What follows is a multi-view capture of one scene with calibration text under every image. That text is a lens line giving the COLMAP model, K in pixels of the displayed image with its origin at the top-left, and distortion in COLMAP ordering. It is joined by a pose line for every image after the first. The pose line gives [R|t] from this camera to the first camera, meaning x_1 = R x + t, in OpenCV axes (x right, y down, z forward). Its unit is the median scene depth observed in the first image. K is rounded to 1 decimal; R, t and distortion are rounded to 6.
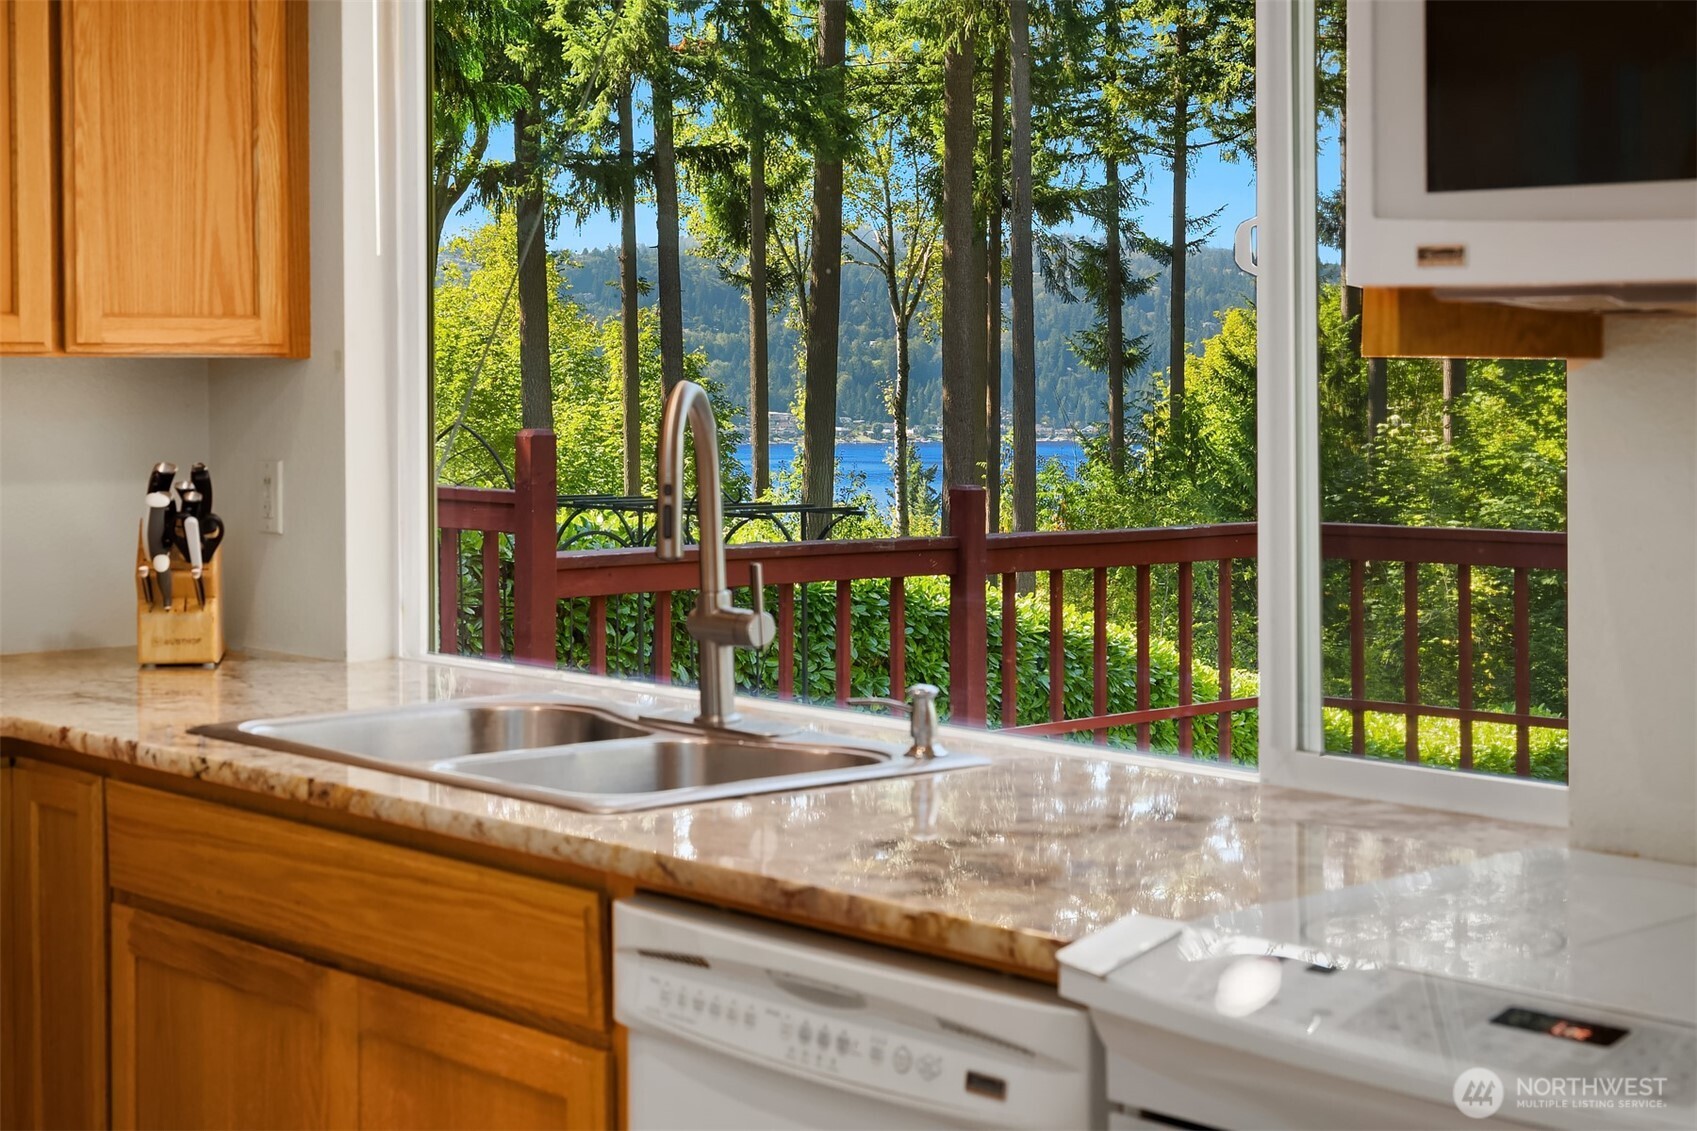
lens RADIAL K [[2576.6, 0, 850.5], [0, 2576.6, 369.1], [0, 0, 1]] dist [0.007657, -0.070651]
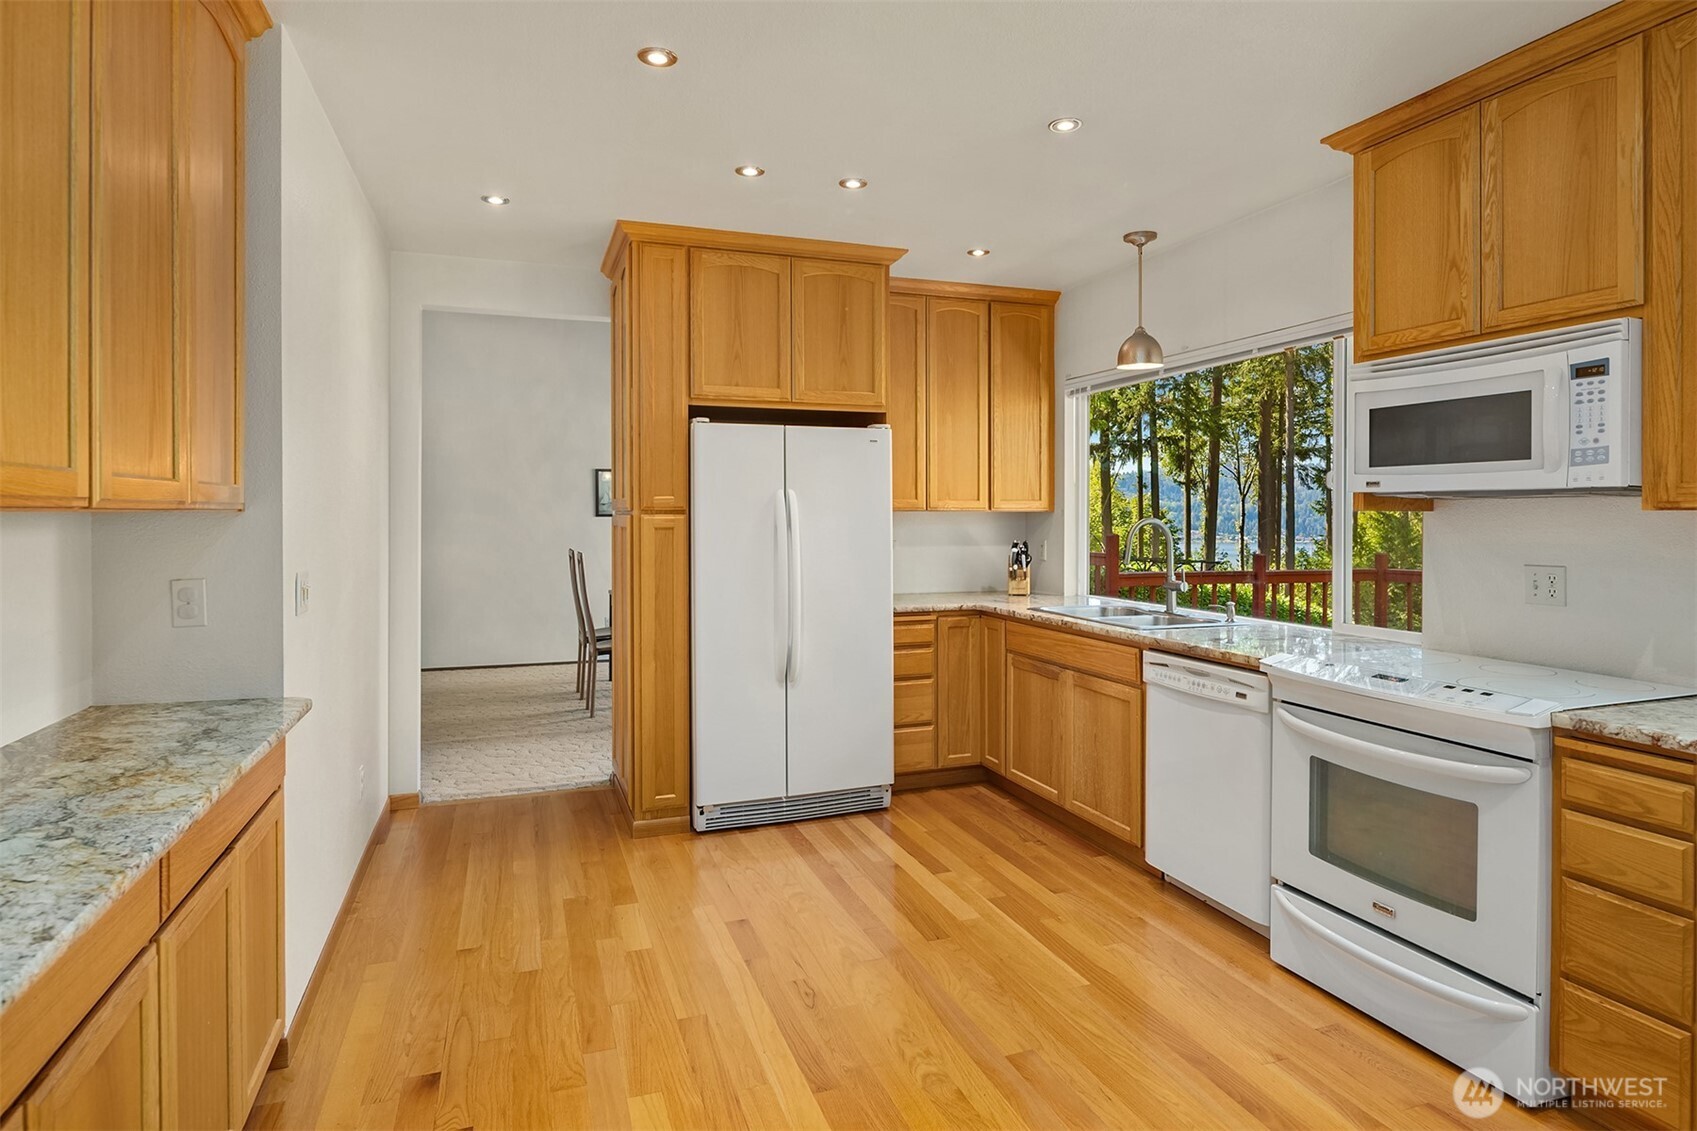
lens RADIAL K [[913.1, 0, 878.2], [0, 913.1, 520.7], [0, 0, 1]] dist [-0.004427, -0.002426]
pose [[0.934385, 0.000900, -0.356265, 0.014544], [0.001321, 0.999981, 0.005992, -0.000083], [0.356264, -0.006069, 0.934366, -0.244134]]
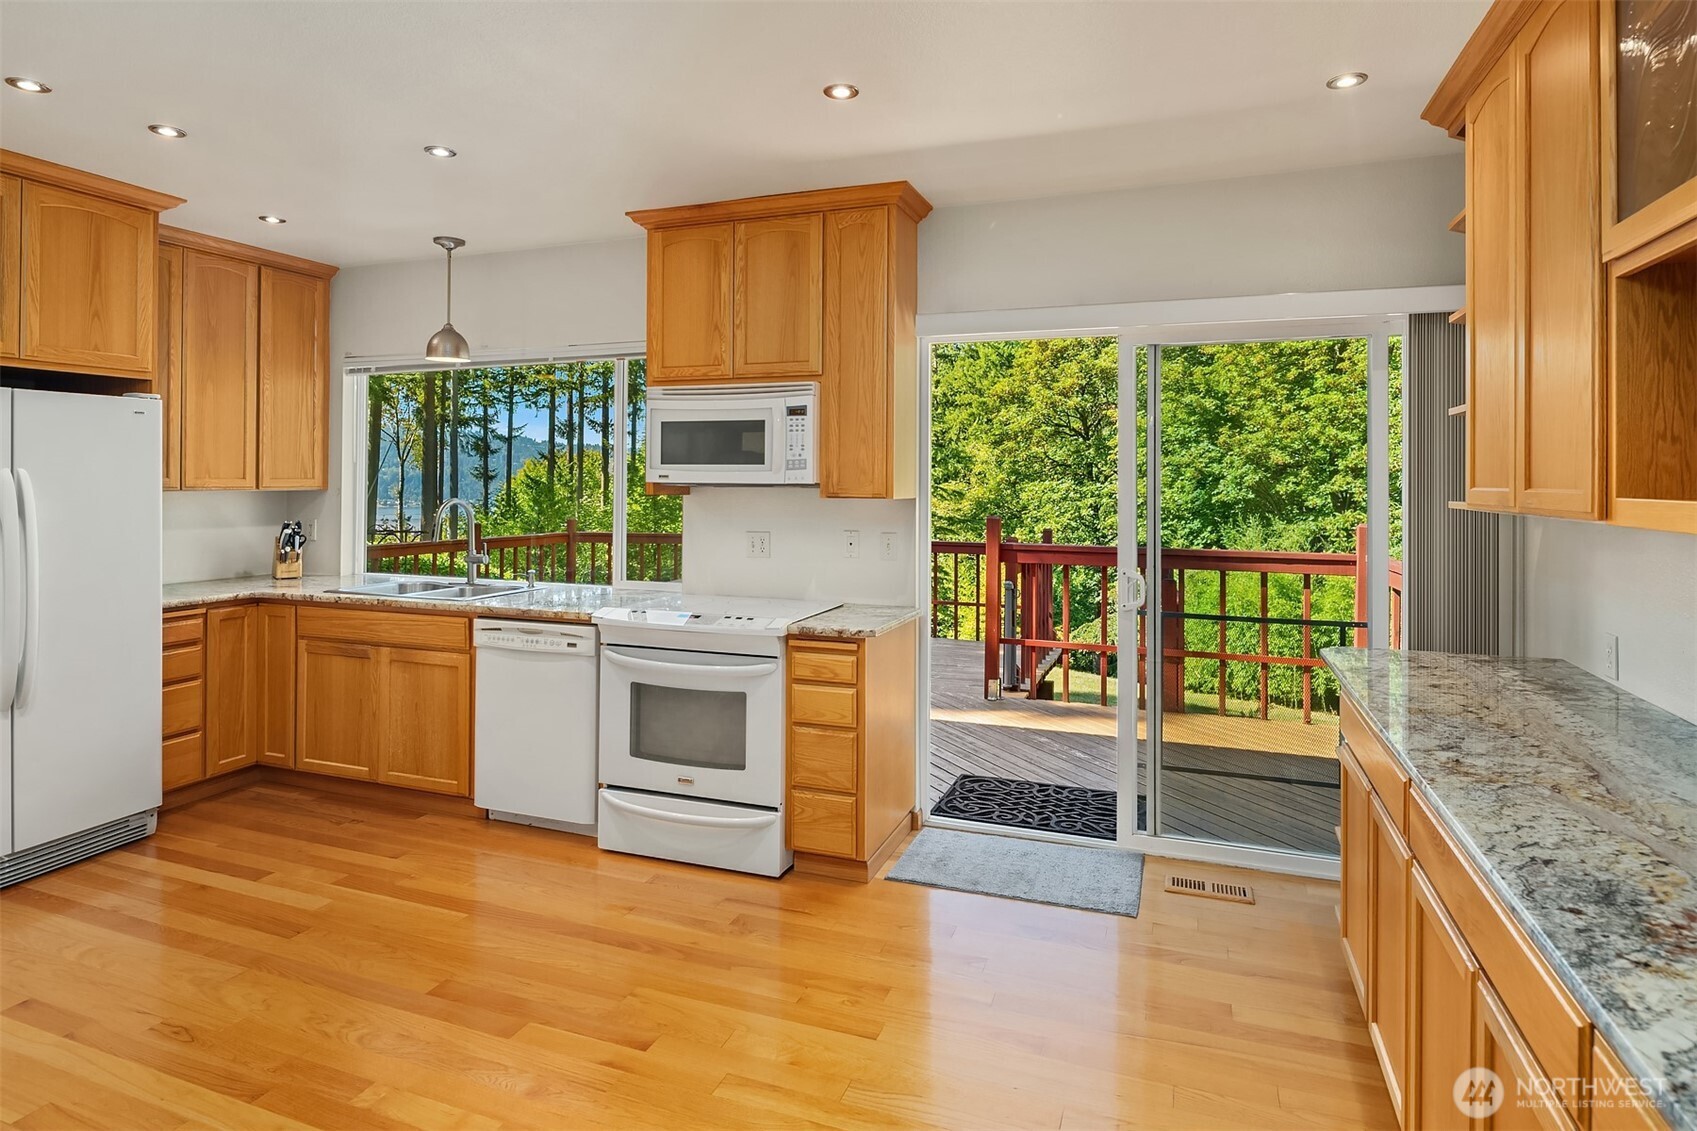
lens RADIAL K [[921.2, 0, 848.0], [0, 921.2, 470.7], [0, 0, 1]] dist [0.001273, -0.000884]
pose [[0.878801, 0.008945, 0.477104, -0.157275], [-0.005497, 0.999948, -0.008623, -0.020762], [-0.477156, 0.004955, 0.878804, -0.385517]]
